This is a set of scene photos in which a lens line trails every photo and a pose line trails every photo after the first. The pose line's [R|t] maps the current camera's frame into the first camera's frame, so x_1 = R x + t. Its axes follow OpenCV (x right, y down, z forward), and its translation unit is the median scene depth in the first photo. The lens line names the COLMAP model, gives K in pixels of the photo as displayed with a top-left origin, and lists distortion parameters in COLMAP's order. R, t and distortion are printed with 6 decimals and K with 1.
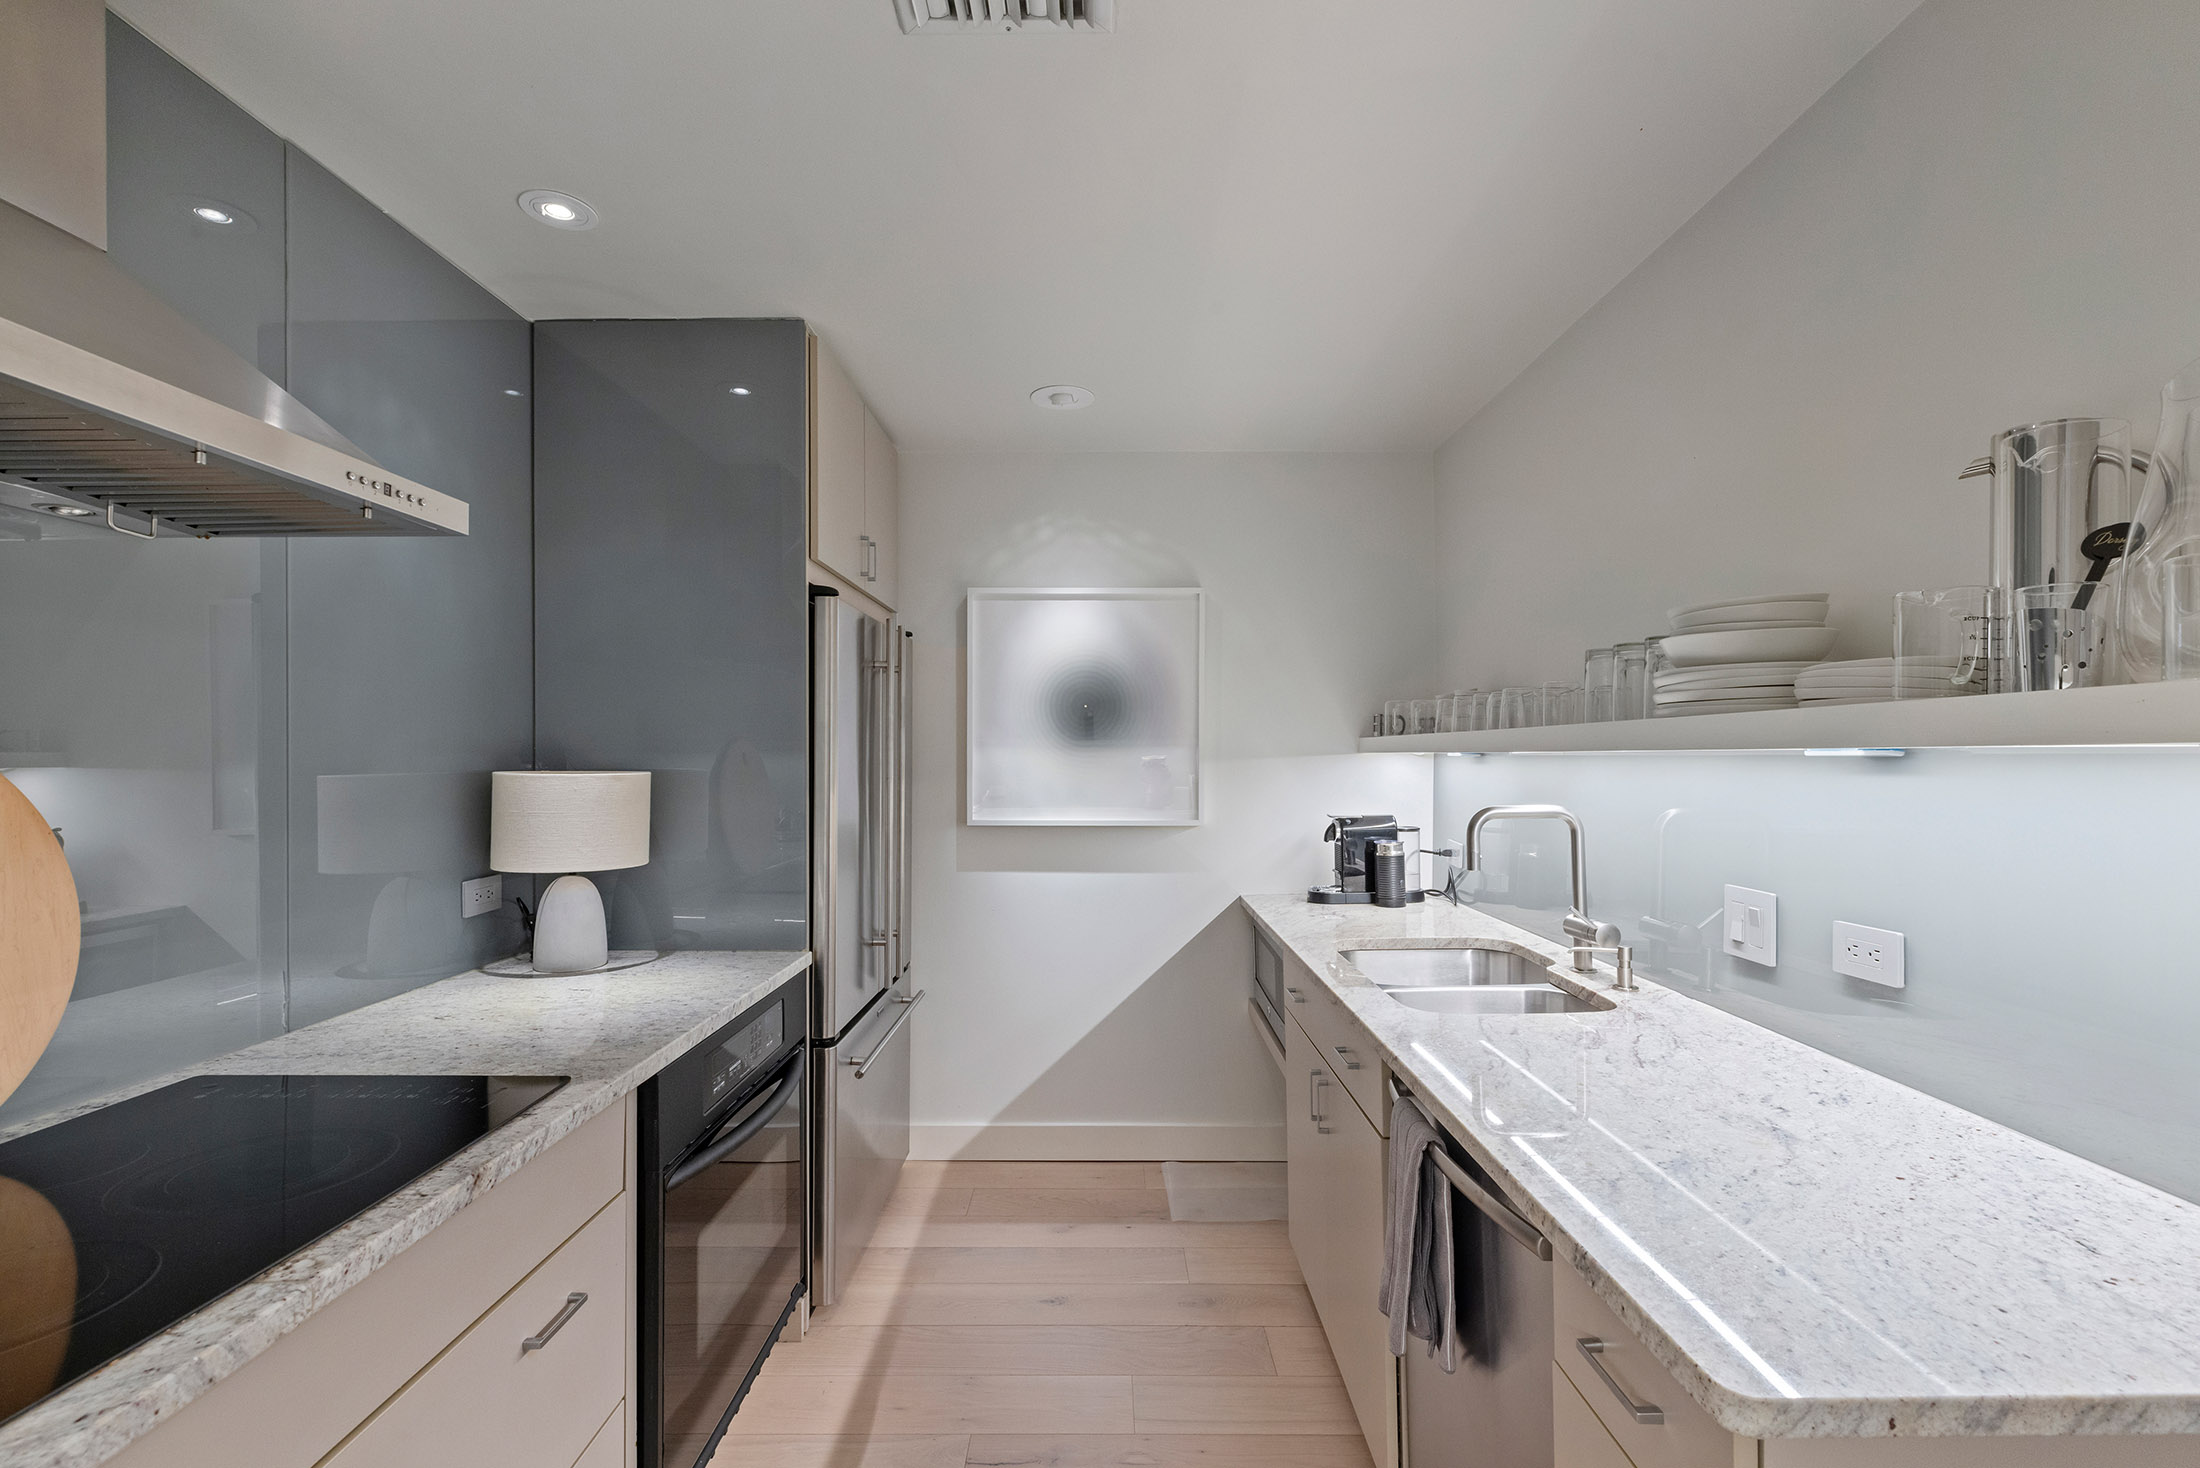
lens RADIAL K [[983.4, 0, 1107.1], [0, 983.4, 749.2], [0, 0, 1]] dist [0.006102, -0.000880]
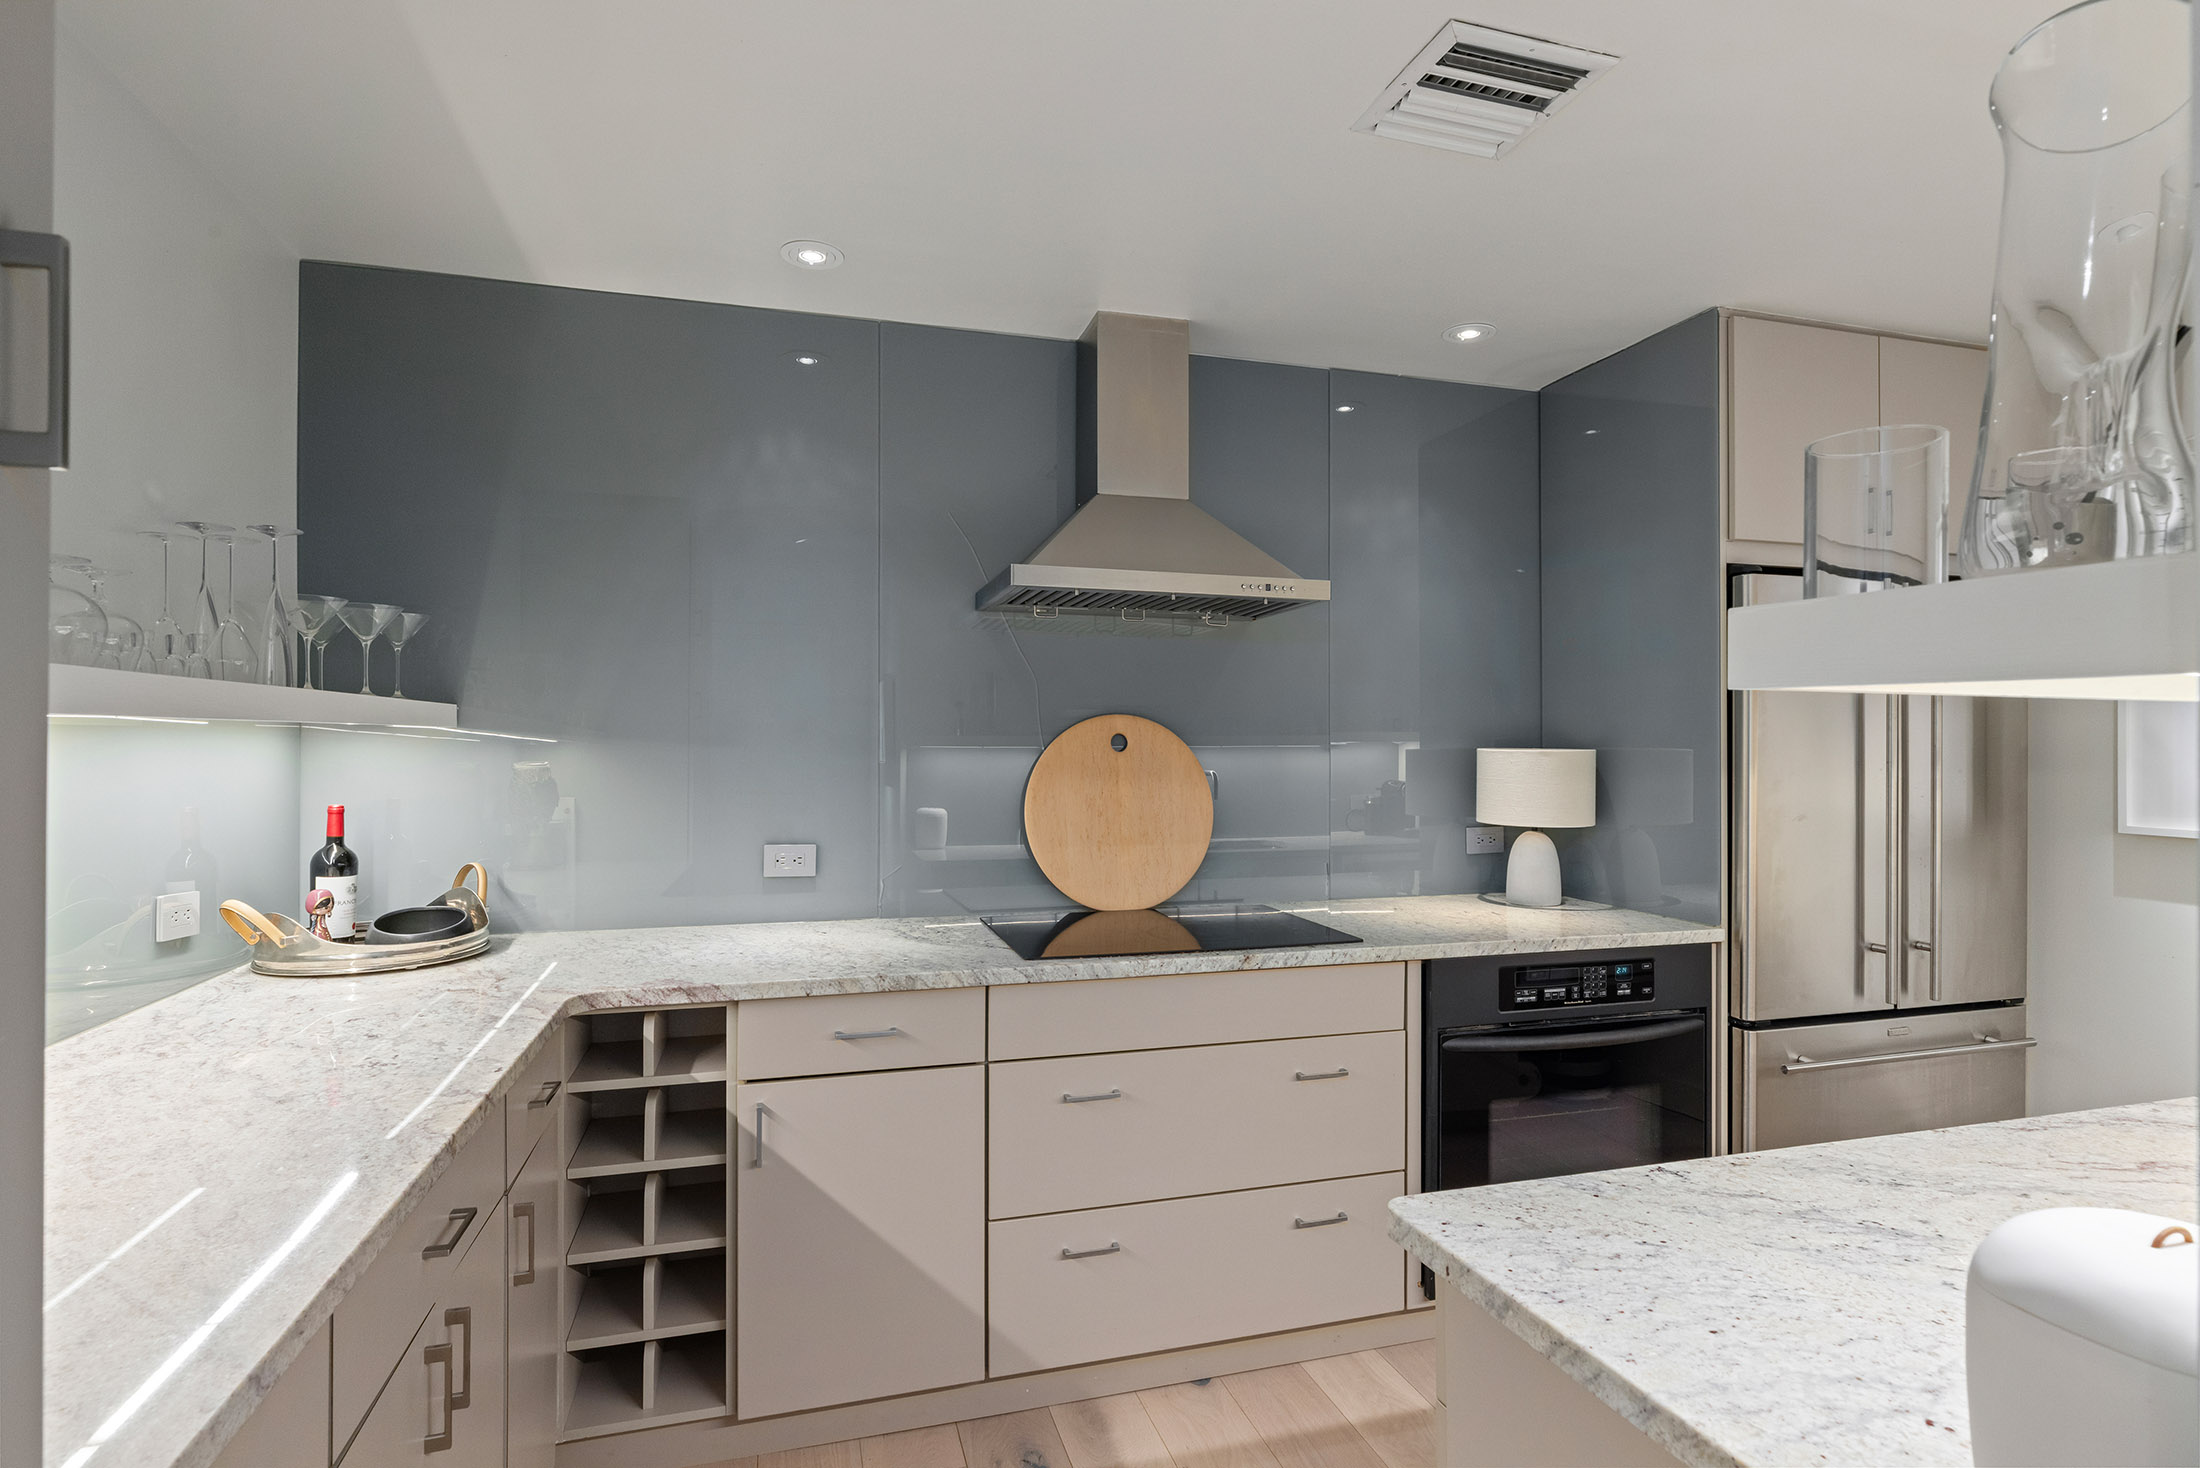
lens RADIAL K [[1108.9, 0, 1105.4], [0, 1108.9, 745.4], [0, 0, 1]] dist [-0.001798, -0.000257]
pose [[0.285213, 0.001112, -0.958464, 0.680807], [0.003990, 0.999989, 0.002347, 0.013012], [0.958456, -0.004493, 0.285205, 0.075835]]
